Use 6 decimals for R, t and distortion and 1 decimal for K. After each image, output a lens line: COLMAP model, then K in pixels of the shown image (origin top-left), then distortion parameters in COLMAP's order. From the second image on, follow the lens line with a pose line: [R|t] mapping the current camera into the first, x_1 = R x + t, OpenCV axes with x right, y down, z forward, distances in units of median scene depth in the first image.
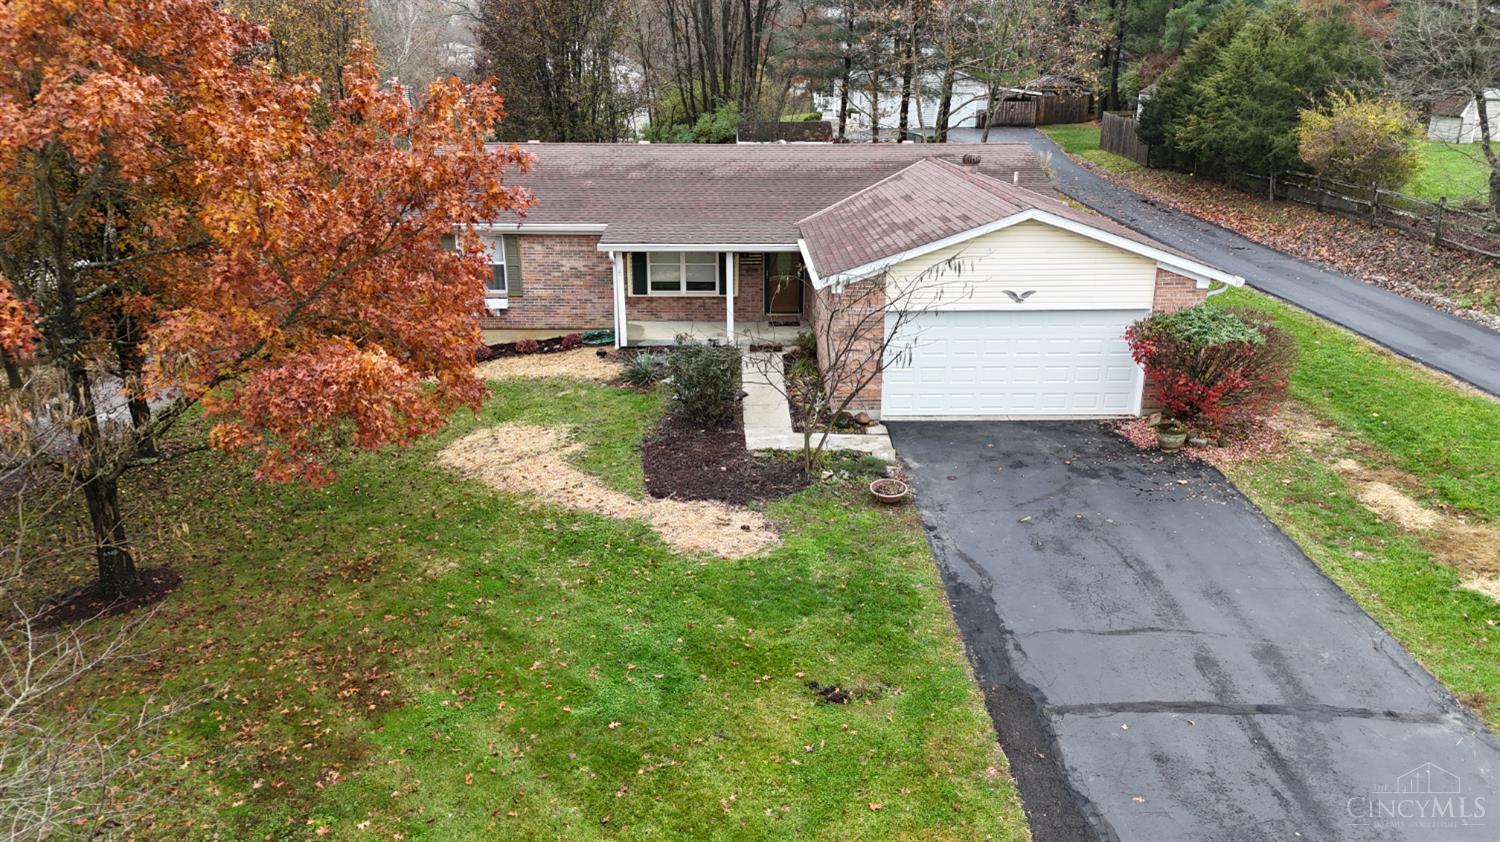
lens RADIAL K [[1037.1, 0, 774.6], [0, 1037.1, 425.5], [0, 0, 1]] dist [0.037490, -0.006394]
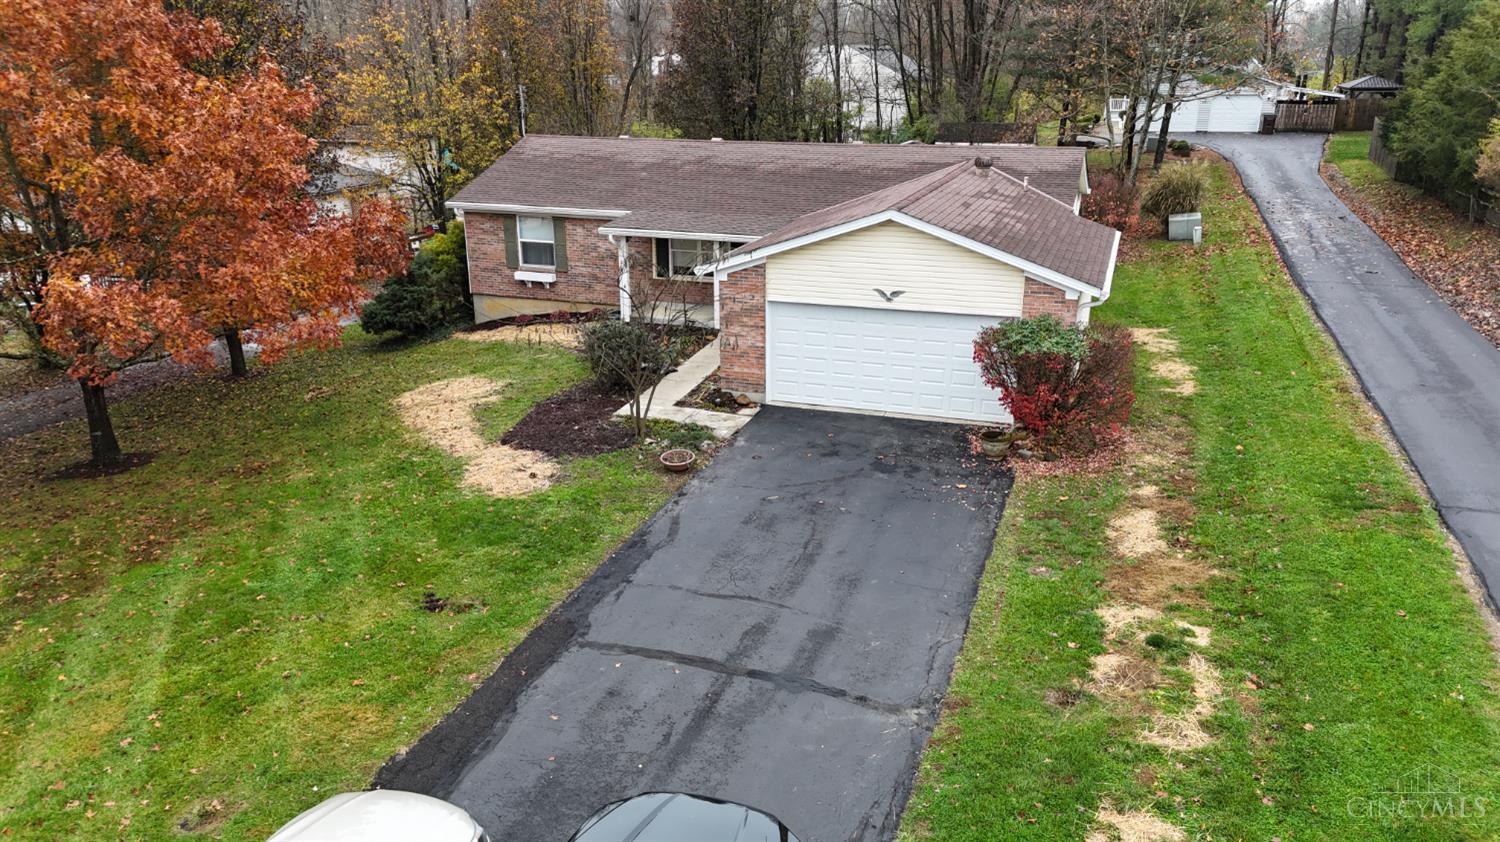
lens RADIAL K [[1037.1, 0, 774.6], [0, 1037.1, 425.5], [0, 0, 1]] dist [0.037490, -0.006394]
pose [[0.947431, 0.105770, -0.301972, 0.454655], [-0.105824, 0.994252, 0.016230, -0.001386], [0.301953, 0.016579, 0.953179, -0.007852]]
